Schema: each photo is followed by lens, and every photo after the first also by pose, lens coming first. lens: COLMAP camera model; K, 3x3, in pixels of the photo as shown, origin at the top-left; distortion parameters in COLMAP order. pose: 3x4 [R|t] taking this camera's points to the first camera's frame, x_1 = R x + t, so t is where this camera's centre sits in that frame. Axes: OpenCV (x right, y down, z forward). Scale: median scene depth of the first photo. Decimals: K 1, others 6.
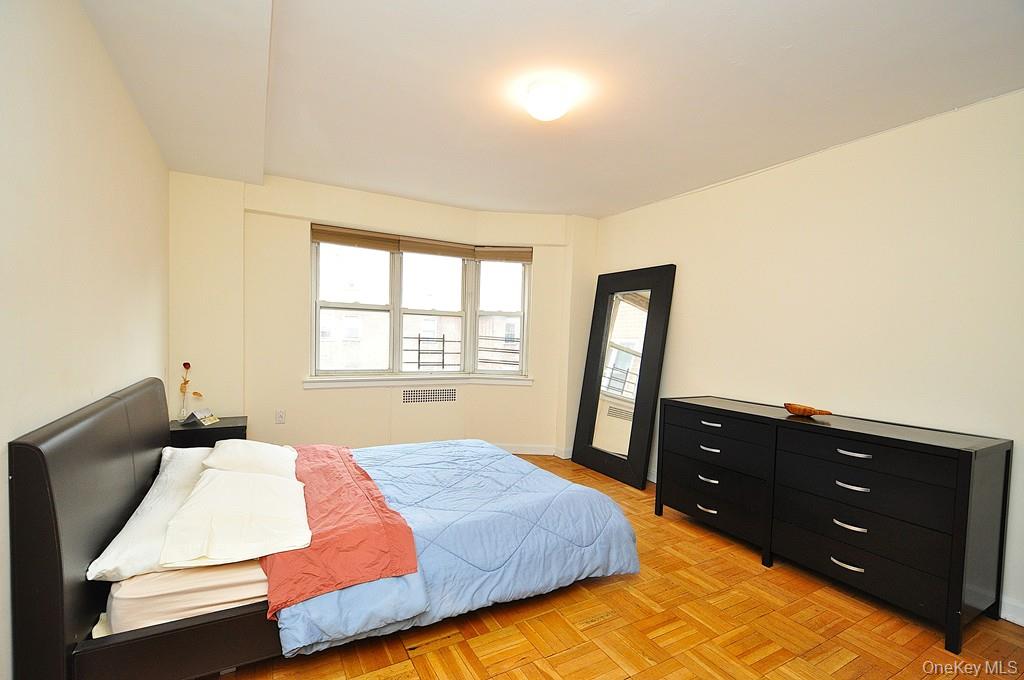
lens RADIAL K [[457.5, 0, 510.7], [0, 457.5, 353.0], [0, 0, 1]] dist [0.008715, -0.008914]
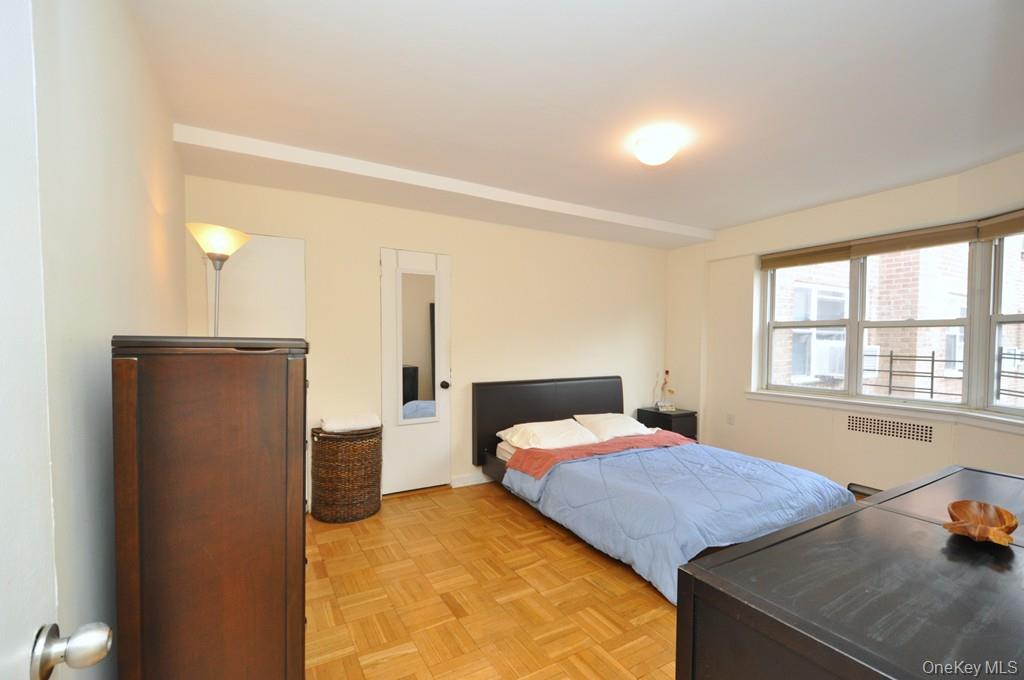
lens RADIAL K [[457.5, 0, 510.7], [0, 457.5, 353.0], [0, 0, 1]] dist [0.008715, -0.008914]
pose [[0.010902, -0.002482, -0.999937, 0.636968], [-0.040654, 0.999169, -0.002924, -0.009226], [0.999114, 0.040683, 0.010792, 0.330212]]
